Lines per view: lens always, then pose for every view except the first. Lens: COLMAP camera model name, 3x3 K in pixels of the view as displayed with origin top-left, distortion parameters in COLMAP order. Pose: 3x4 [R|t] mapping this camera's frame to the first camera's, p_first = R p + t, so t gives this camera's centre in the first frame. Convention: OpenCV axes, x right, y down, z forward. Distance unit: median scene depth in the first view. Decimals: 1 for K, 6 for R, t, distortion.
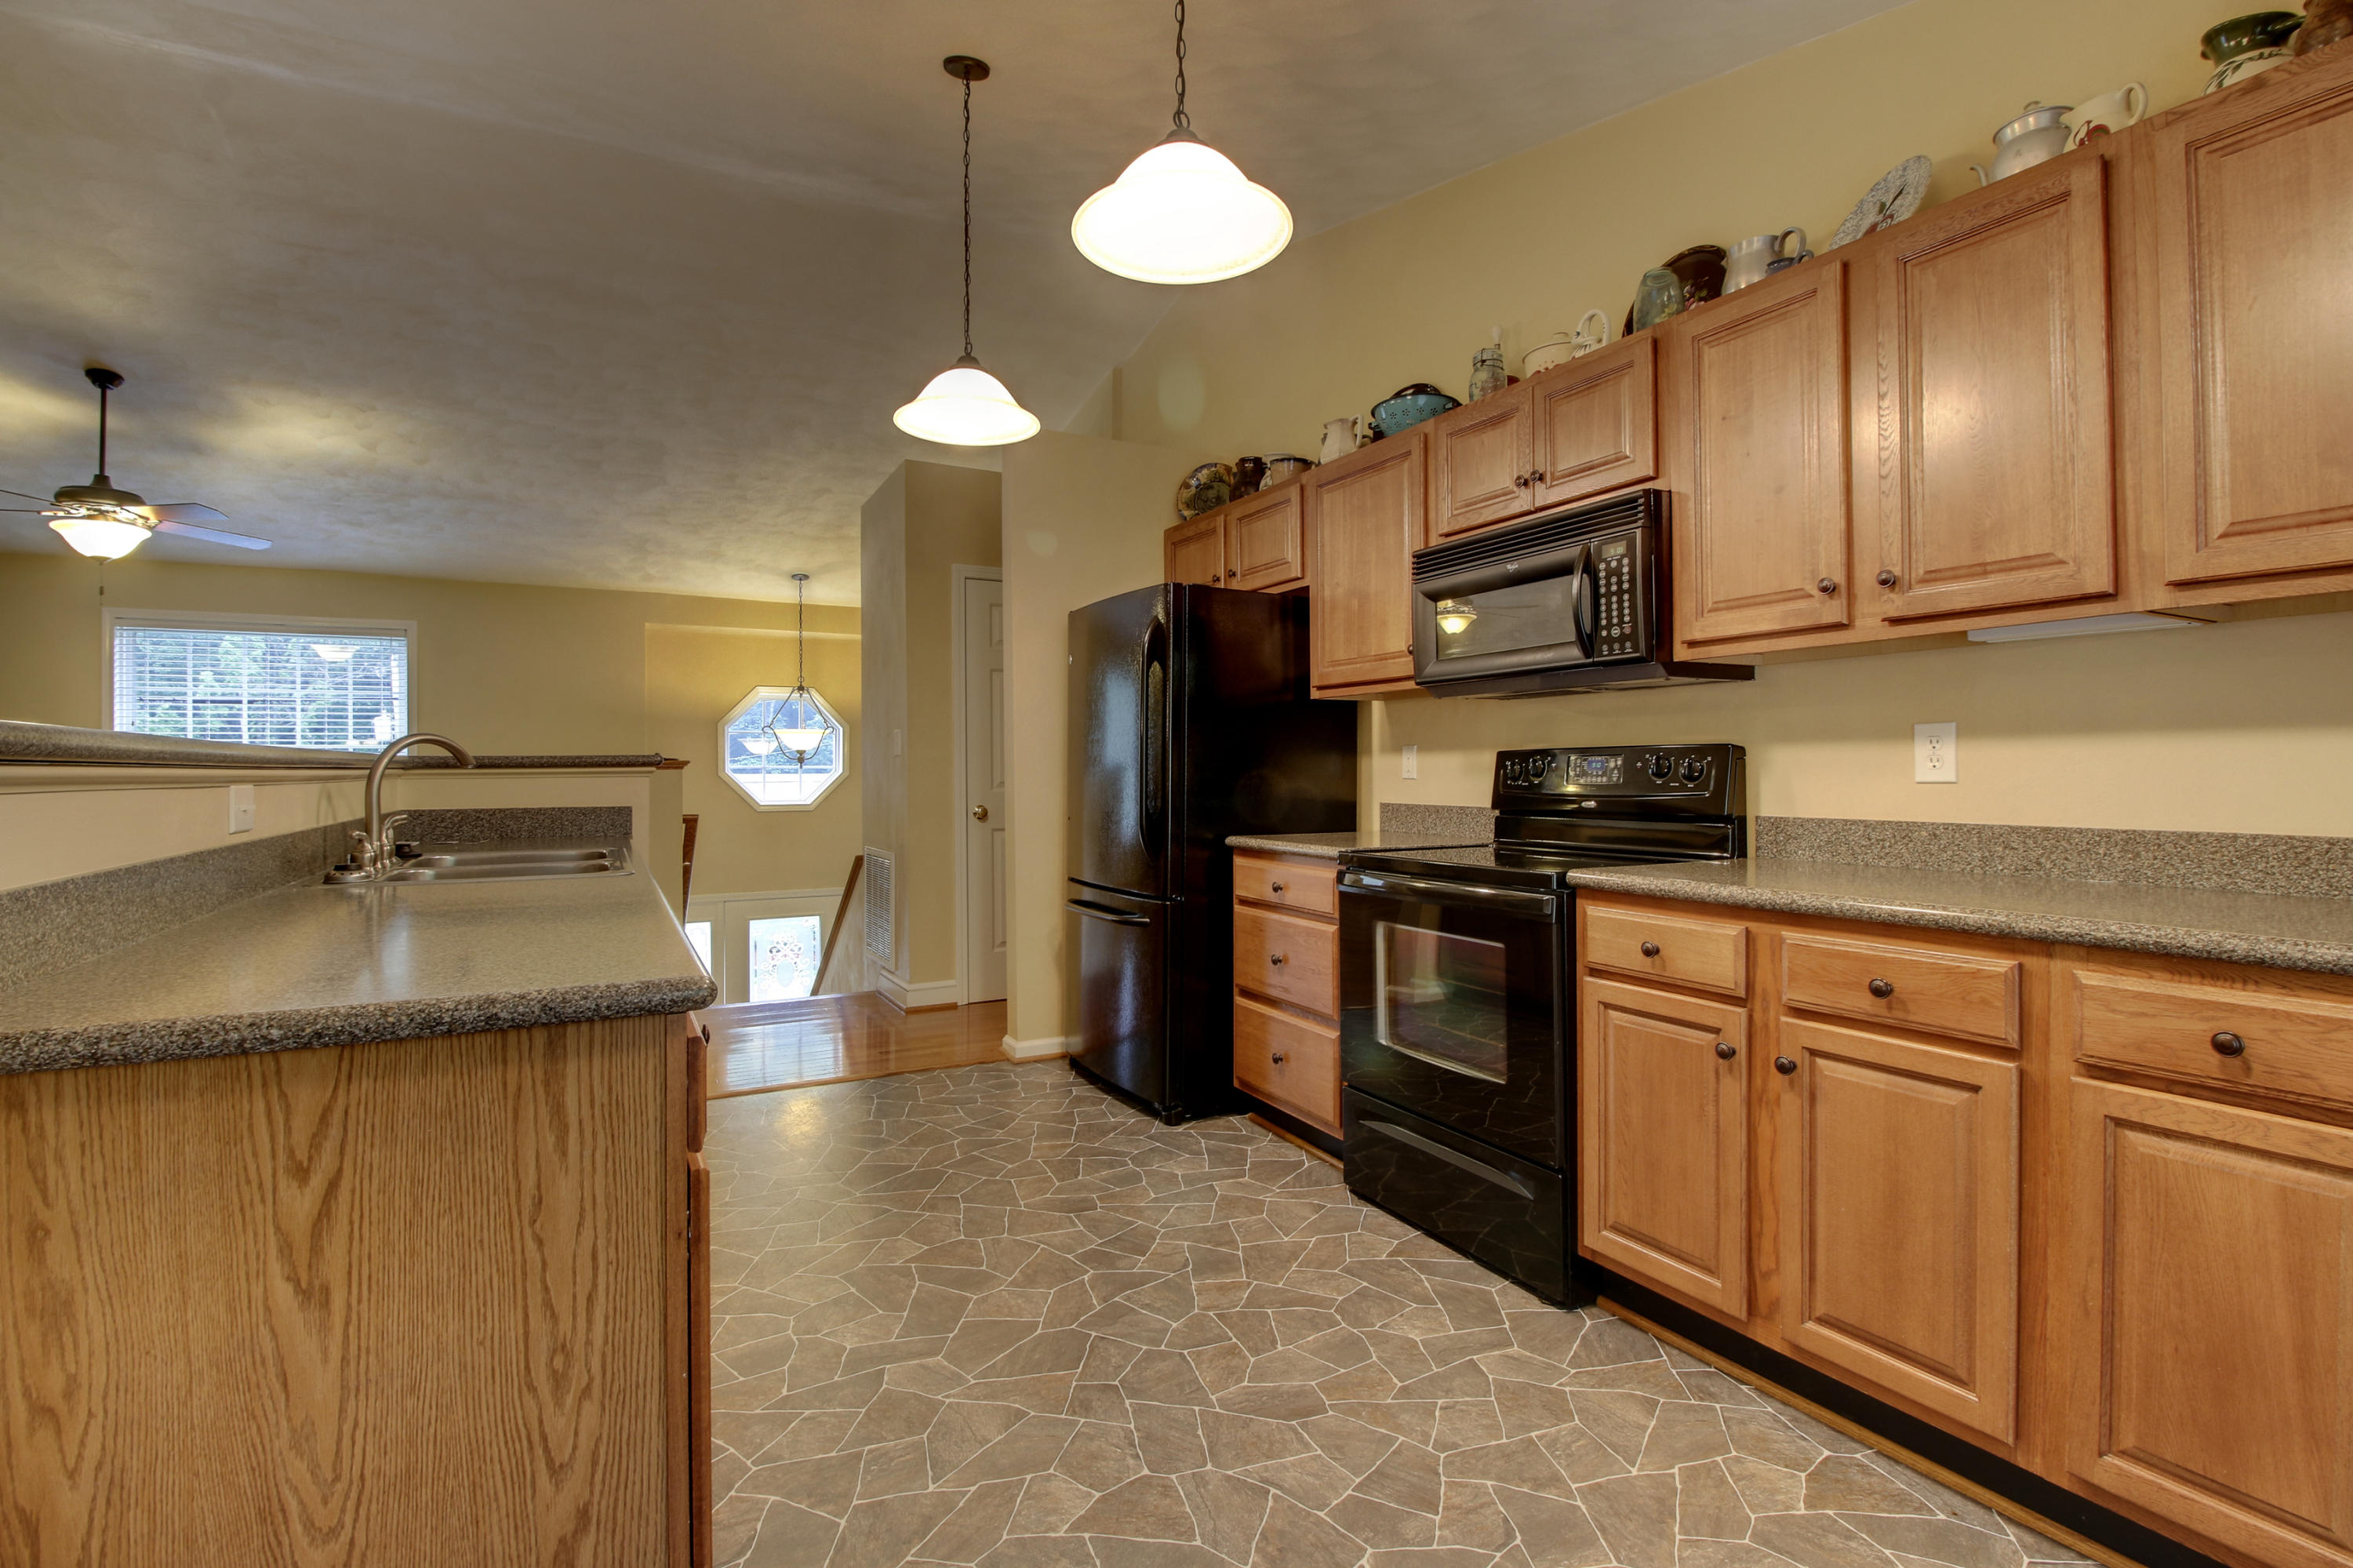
lens RADIAL K [[1085.6, 0, 1176.1], [0, 1085.6, 768.7], [0, 0, 1]] dist [0.000961, -0.012692]
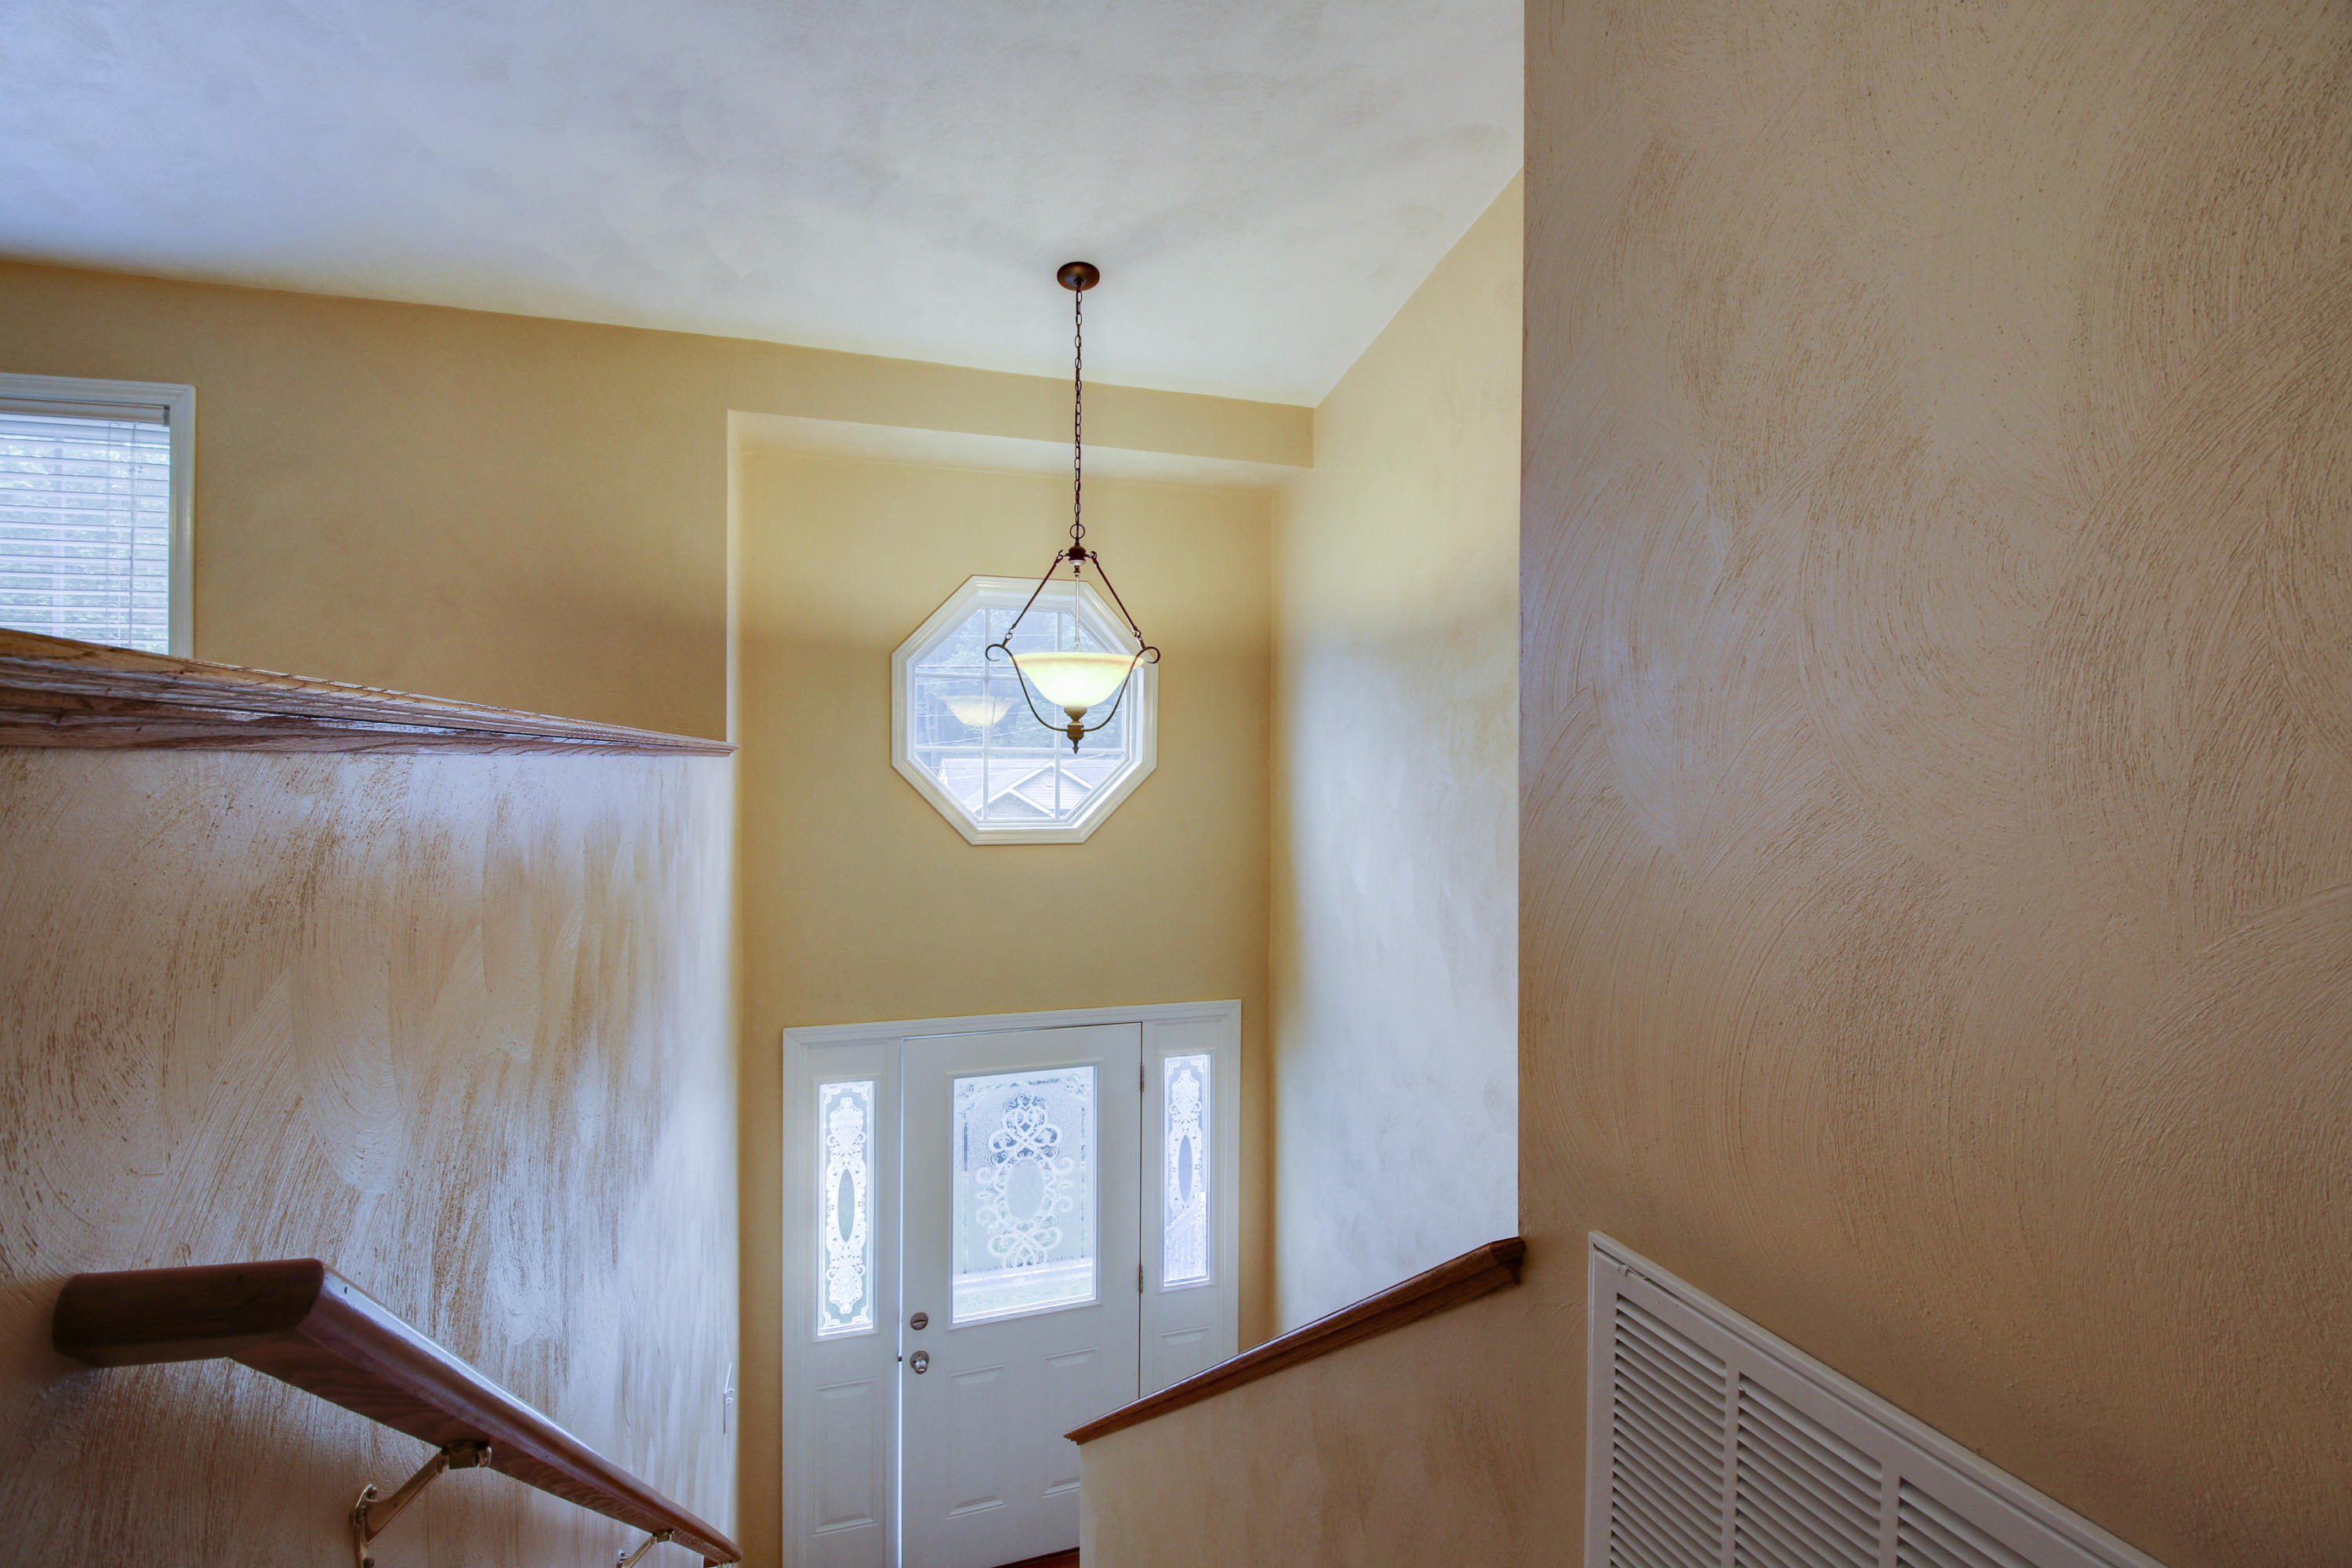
lens RADIAL K [[1085.0, 0, 1171.8], [0, 1085.0, 772.2], [0, 0, 1]] dist [0.000961, -0.012692]
pose [[0.982659, 0.014618, -0.184843, -0.735846], [-0.012095, 0.999818, 0.014767, 0.001461], [0.185025, -0.012275, 0.982657, 1.904626]]
